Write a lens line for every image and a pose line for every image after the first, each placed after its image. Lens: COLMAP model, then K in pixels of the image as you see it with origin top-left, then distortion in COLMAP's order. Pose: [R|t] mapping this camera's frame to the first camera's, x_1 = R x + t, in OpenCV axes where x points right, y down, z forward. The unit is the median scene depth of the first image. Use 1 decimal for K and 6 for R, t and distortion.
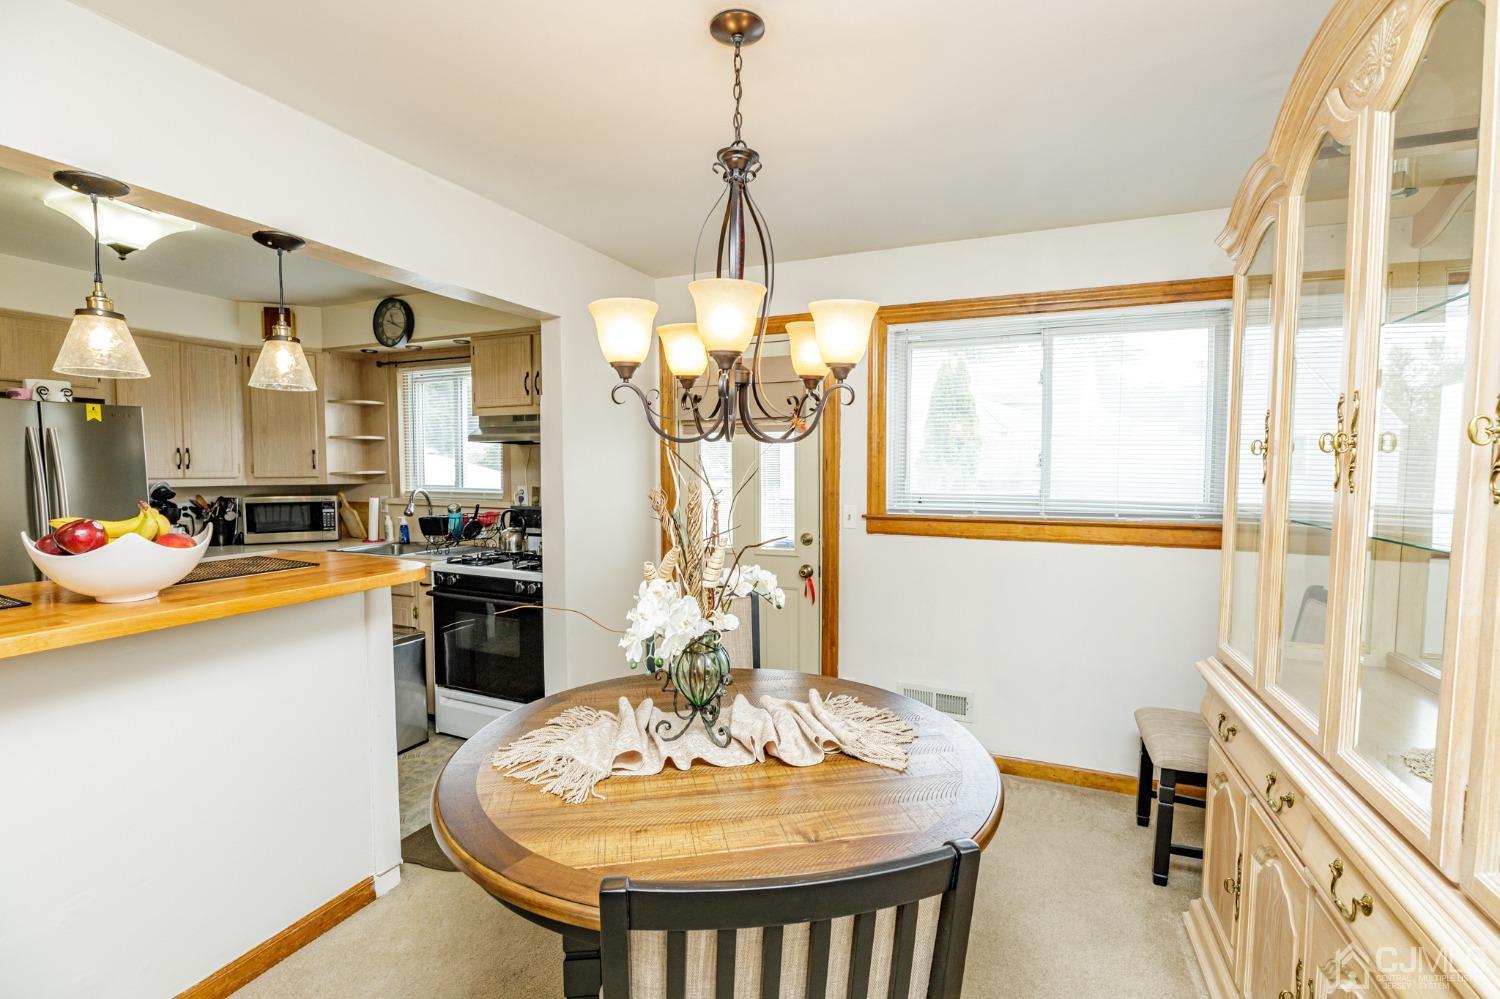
lens RADIAL K [[678.5, 0, 754.5], [0, 678.5, 502.4], [0, 0, 1]] dist [-0.014417, 0.000906]
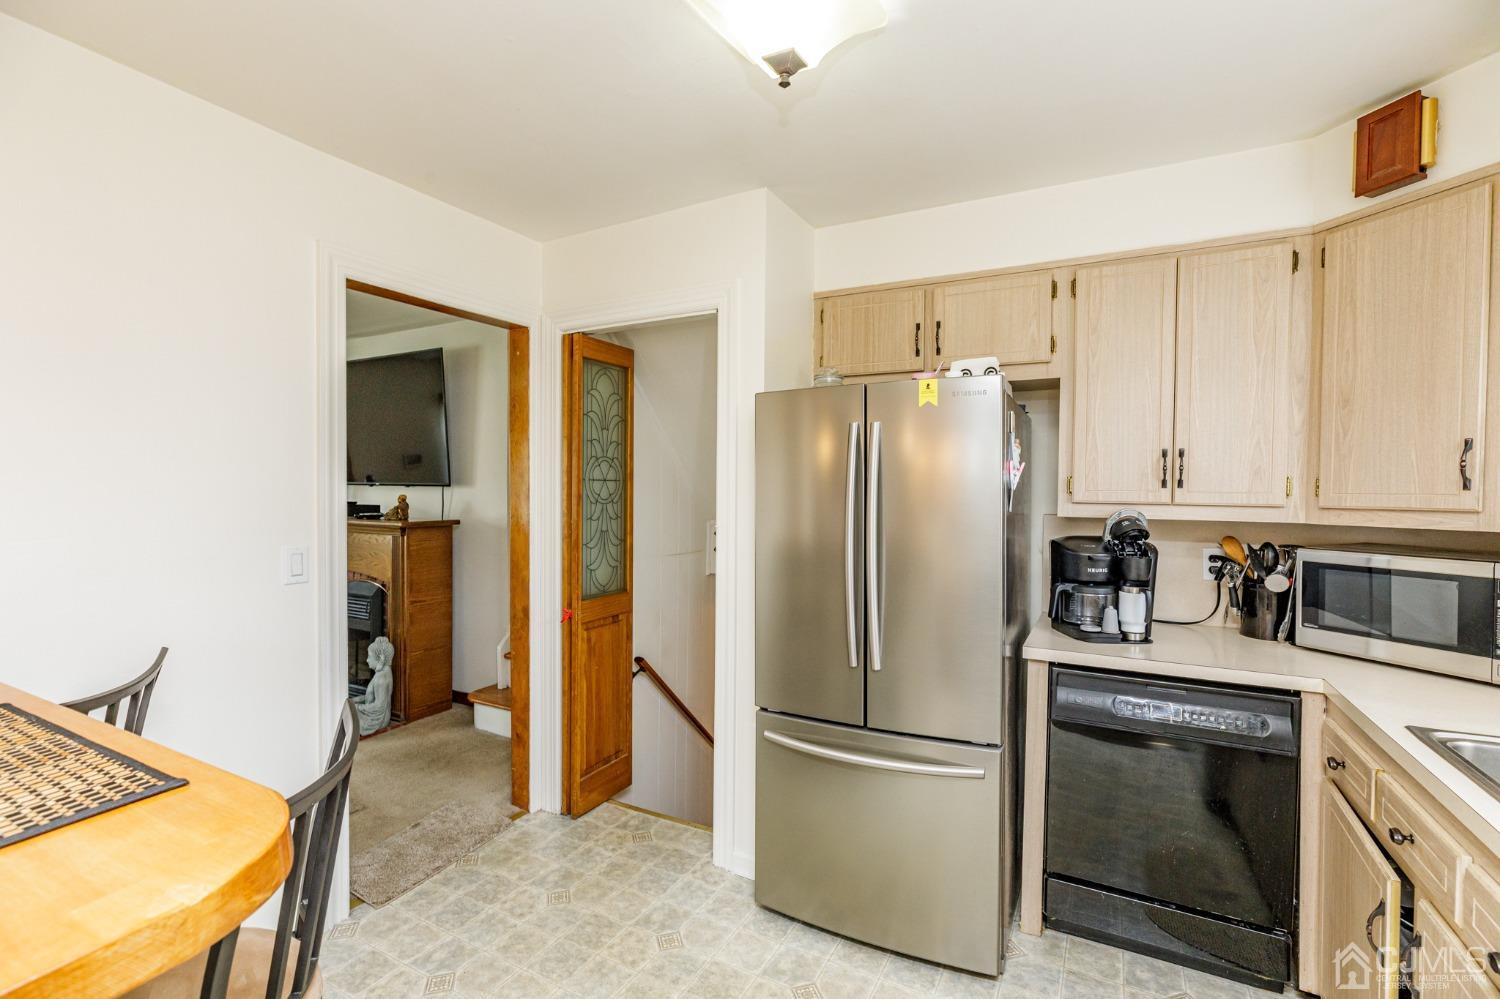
lens RADIAL K [[678.5, 0, 754.5], [0, 678.5, 502.4], [0, 0, 1]] dist [-0.014417, 0.000906]
pose [[-0.099069, 0.017327, -0.994930, -0.260454], [-0.064162, 0.997657, 0.023763, -0.027853], [0.993010, 0.066191, -0.097726, 0.687928]]
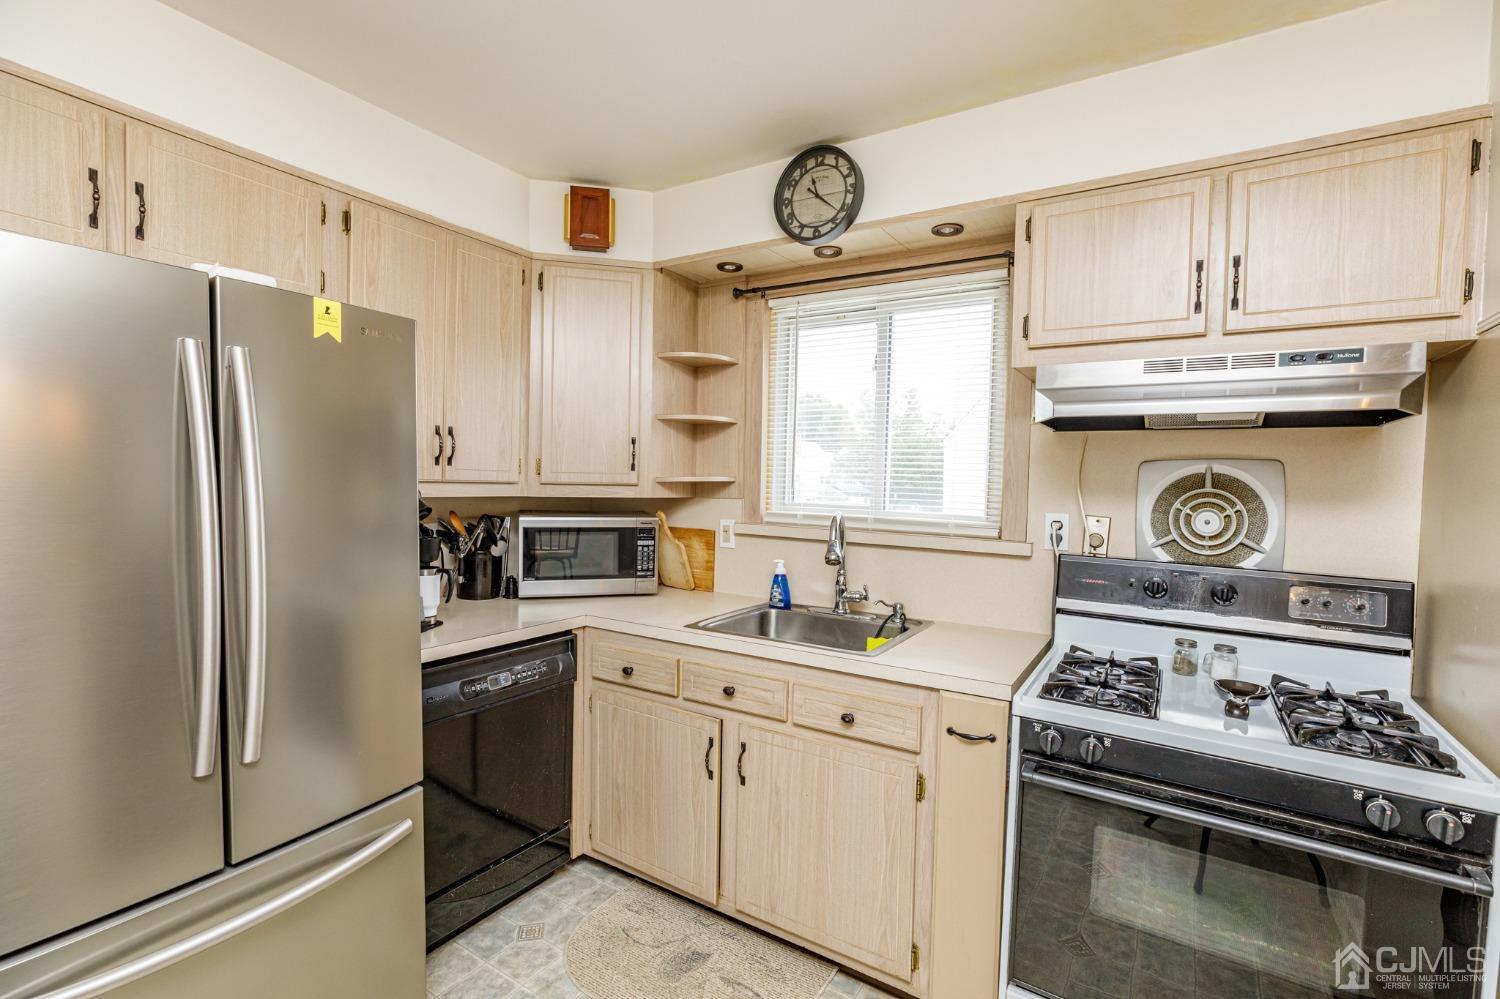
lens RADIAL K [[686.7, 0, 750.0], [0, 686.7, 499.5], [0, 0, 1]] dist [-0.002378, 0.000508]
pose [[0.987377, 0.026547, -0.156146, -0.494624], [-0.030514, 0.999268, -0.023067, -0.015709], [0.155419, 0.027541, 0.987465, 0.468032]]
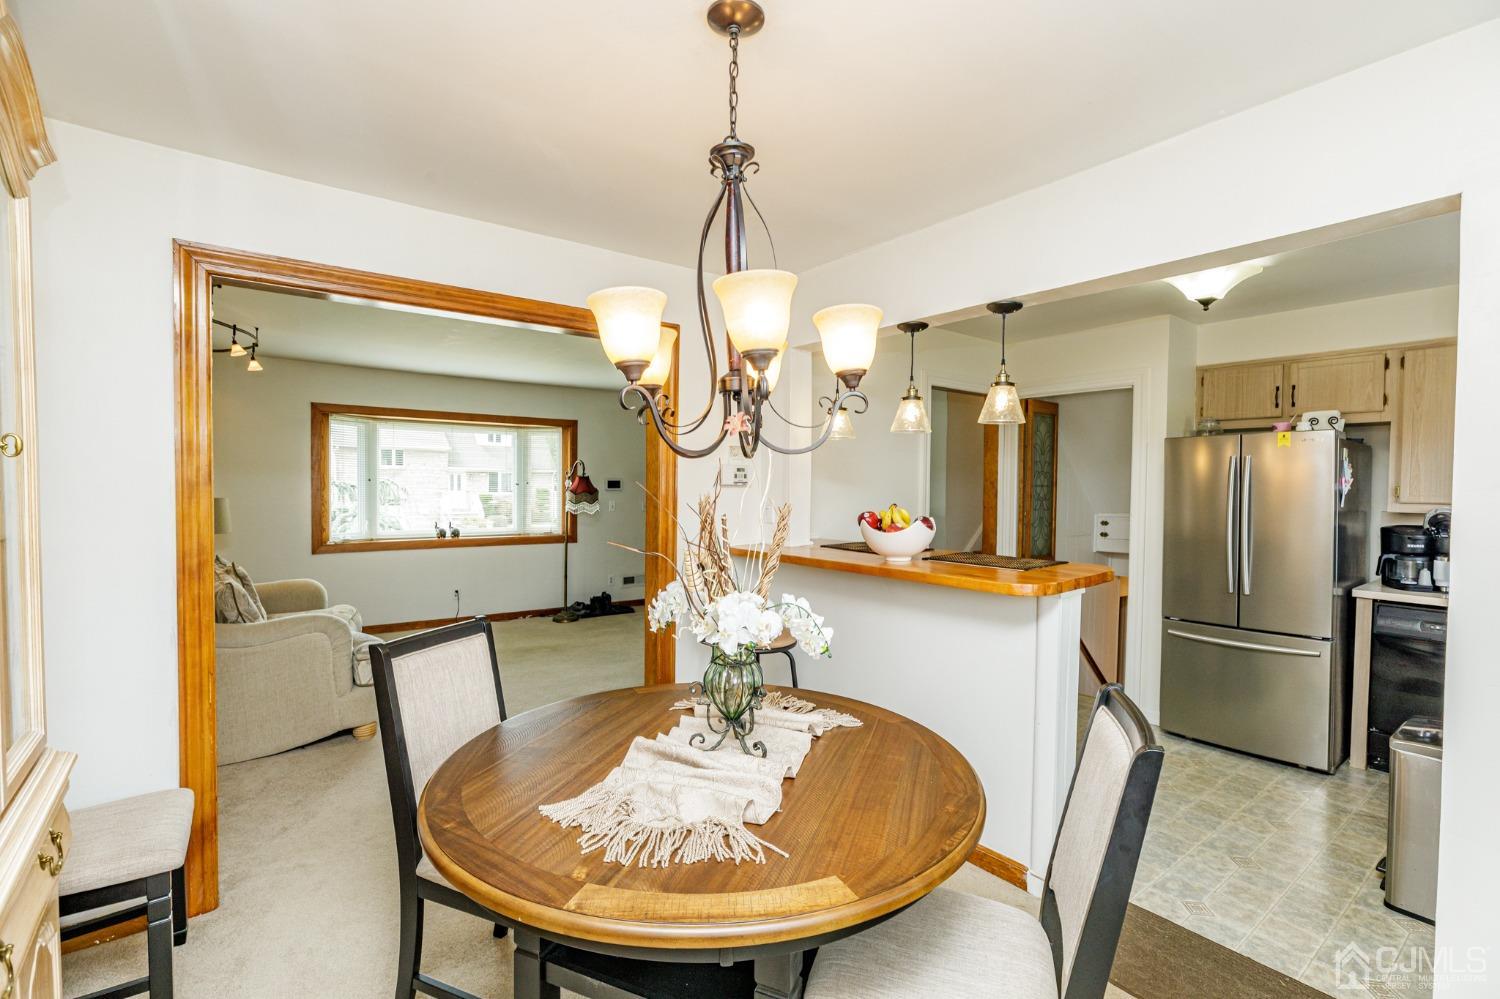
lens RADIAL K [[686.7, 0, 750.0], [0, 686.7, 499.5], [0, 0, 1]] dist [-0.002378, 0.000508]
pose [[-0.494172, 0.014206, -0.869248, 0.320559], [-0.060171, 0.996910, 0.050500, -0.029839], [0.867279, 0.077259, -0.491790, 0.607203]]
